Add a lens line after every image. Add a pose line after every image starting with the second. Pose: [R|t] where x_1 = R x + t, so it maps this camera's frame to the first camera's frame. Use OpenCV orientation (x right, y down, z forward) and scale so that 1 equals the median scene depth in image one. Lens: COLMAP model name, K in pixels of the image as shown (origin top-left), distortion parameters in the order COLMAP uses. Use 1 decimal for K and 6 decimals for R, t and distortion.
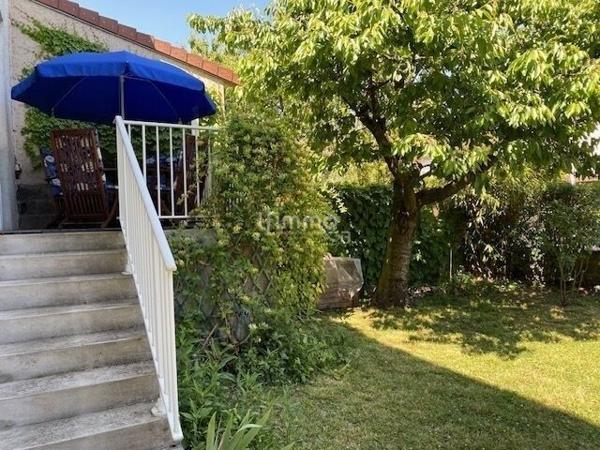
lens RADIAL K [[426.0, 0, 300.0], [0, 426.0, 225.0], [0, 0, 1]] dist [0.006053, 0.004125]
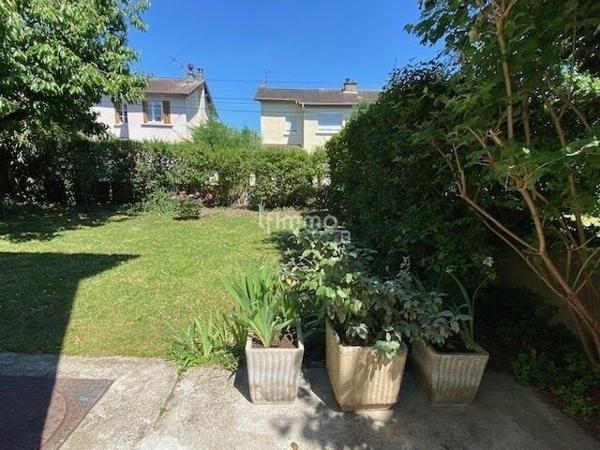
lens RADIAL K [[304.8, 0, 300.0], [0, 304.8, 225.0], [0, 0, 1]] dist [0.035250, -0.023652]
pose [[0.450103, -0.113467, 0.885738, -0.109384], [-0.001883, 0.991771, 0.128007, 0.101033], [-0.892975, -0.059284, 0.446186, -0.370846]]
